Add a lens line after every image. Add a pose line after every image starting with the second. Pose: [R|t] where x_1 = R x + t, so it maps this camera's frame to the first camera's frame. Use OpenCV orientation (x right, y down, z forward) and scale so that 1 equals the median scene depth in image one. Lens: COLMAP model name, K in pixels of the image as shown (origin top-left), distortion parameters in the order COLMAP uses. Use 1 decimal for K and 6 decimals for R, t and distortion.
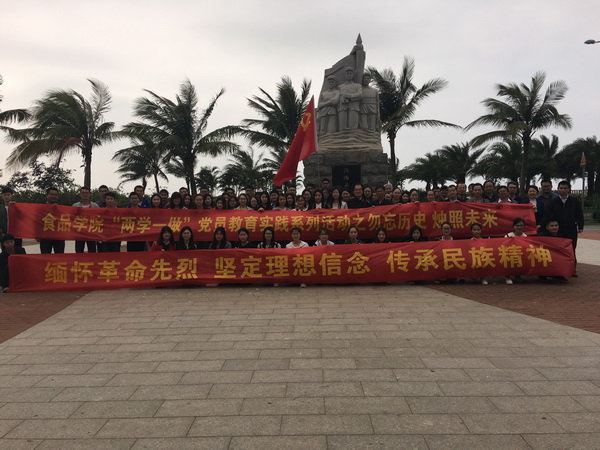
lens RADIAL K [[510.9, 0, 300.0], [0, 510.9, 224.0], [0, 0, 1]] dist [-0.011434, -0.017330]
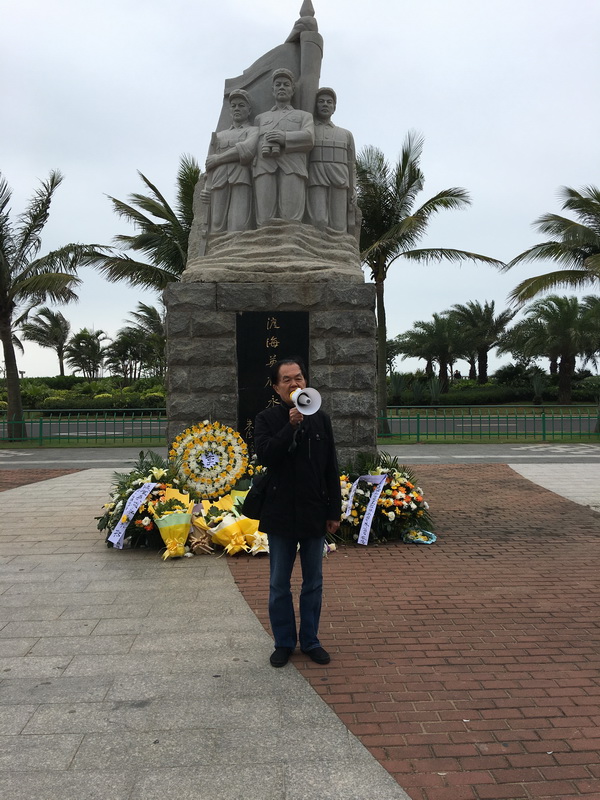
lens RADIAL K [[681.3, 0, 299.2], [0, 681.3, 401.6], [0, 0, 1]] dist [-0.011434, -0.017330]
pose [[0.997594, 0.011374, 0.068383, 0.043709], [-0.010088, 0.999766, -0.019118, -0.019845], [-0.068585, 0.018383, 0.997476, 0.270968]]
